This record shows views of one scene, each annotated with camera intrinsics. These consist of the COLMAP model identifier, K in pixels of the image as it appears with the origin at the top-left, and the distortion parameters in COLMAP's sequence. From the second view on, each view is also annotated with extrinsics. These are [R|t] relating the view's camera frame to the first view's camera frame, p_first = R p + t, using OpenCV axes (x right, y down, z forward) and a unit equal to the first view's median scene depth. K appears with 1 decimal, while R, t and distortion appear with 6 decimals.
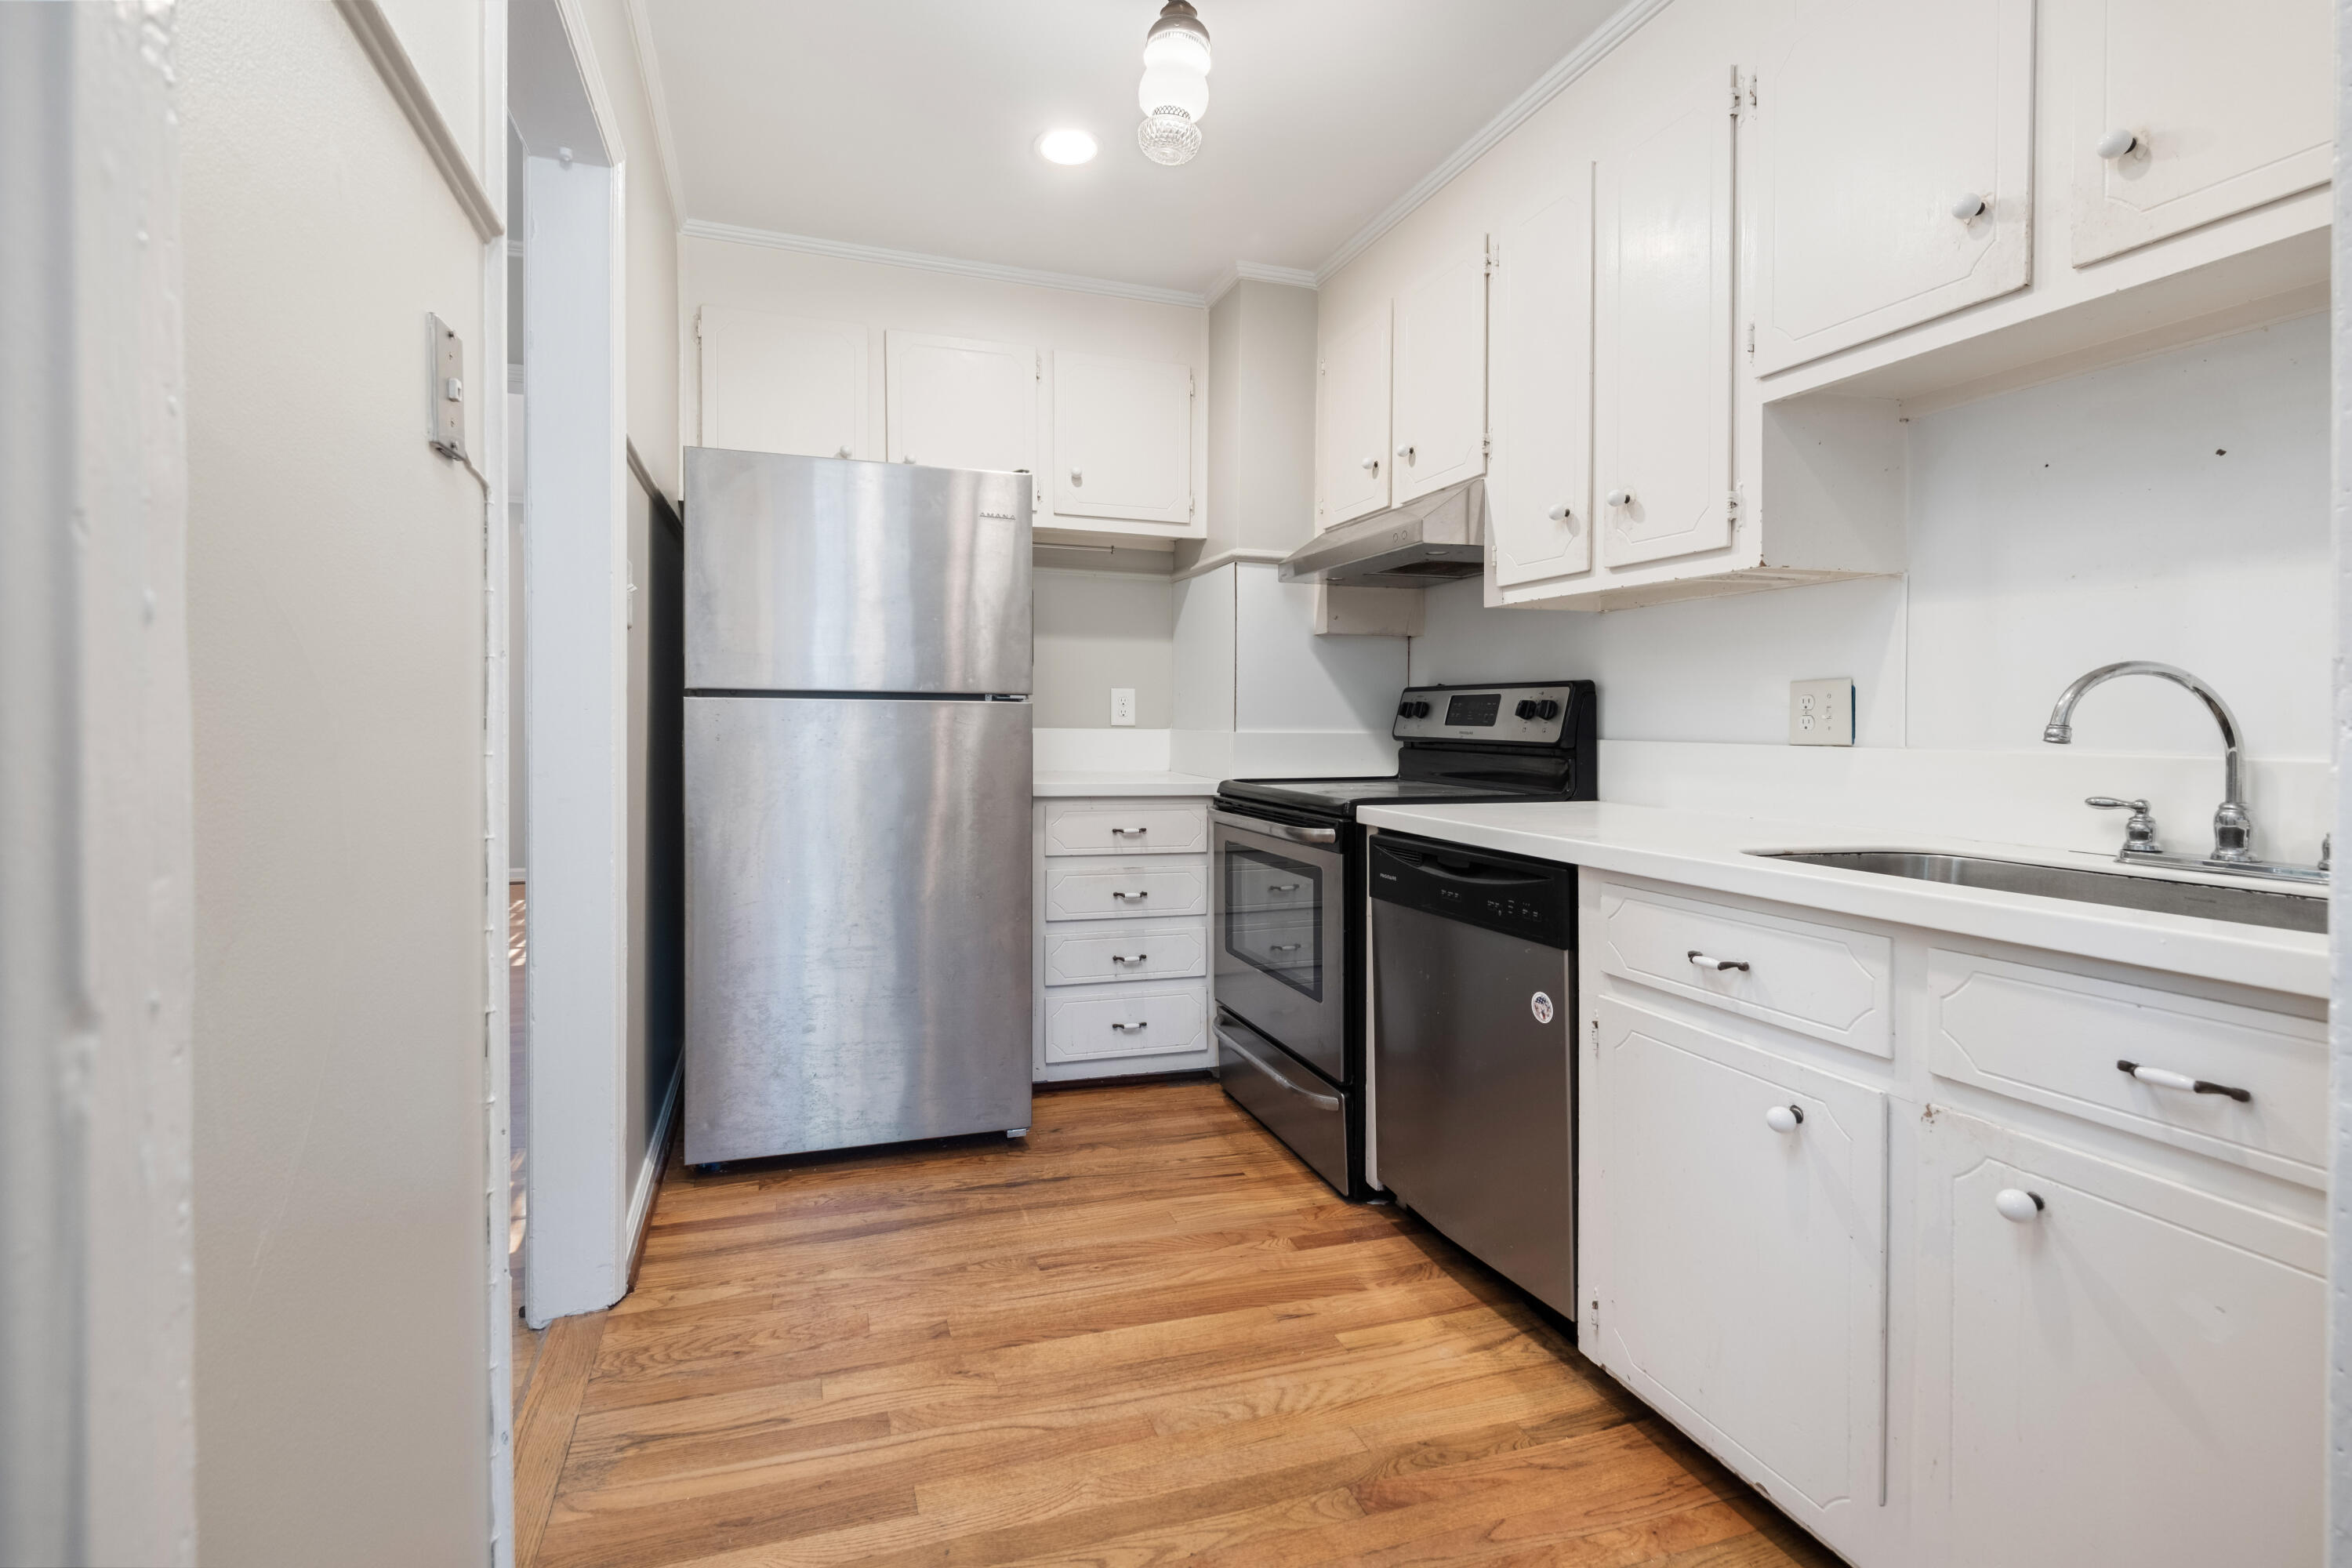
lens RADIAL K [[1114.6, 0, 1172.6], [0, 1114.6, 744.9], [0, 0, 1]] dist [0.002045, -0.000087]
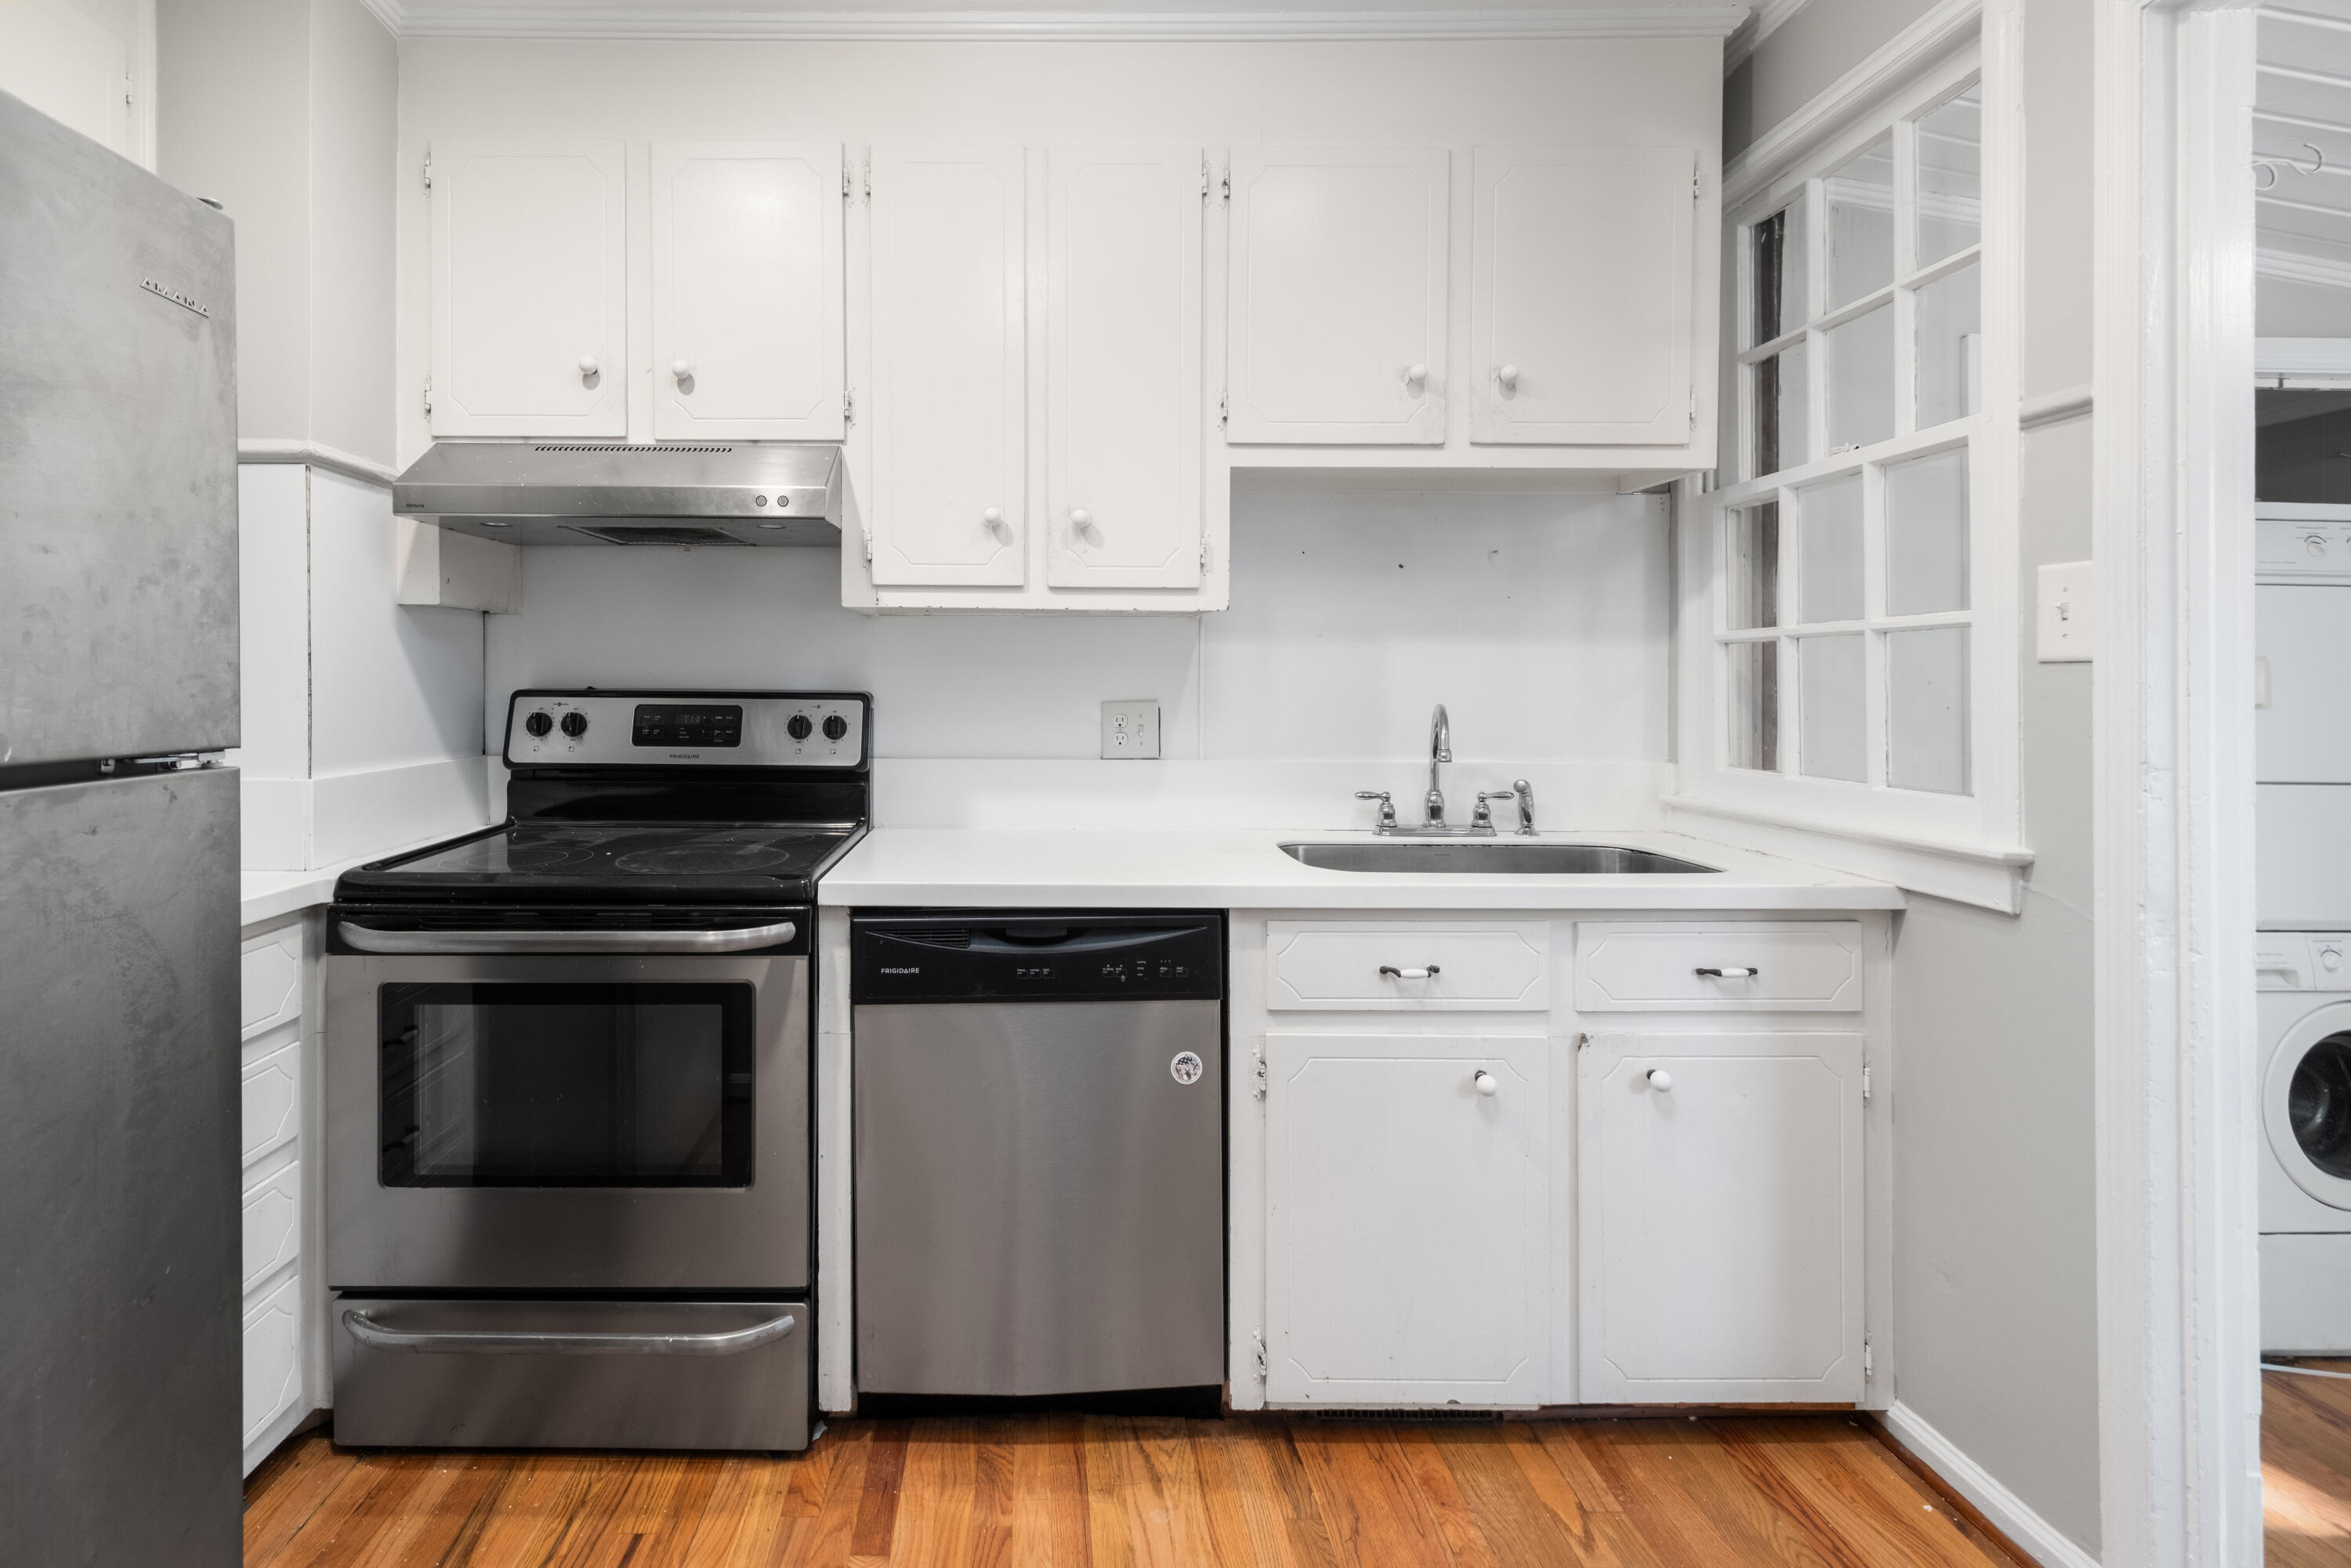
lens RADIAL K [[1112.3, 0, 1176.9], [0, 1112.3, 684.0], [0, 0, 1]] dist [0.016832, -0.001106]
pose [[0.303628, -0.001211, 0.952790, -0.520893], [0.013367, 0.999906, -0.002989, -0.077804], [-0.952697, 0.013644, 0.303616, 0.667698]]
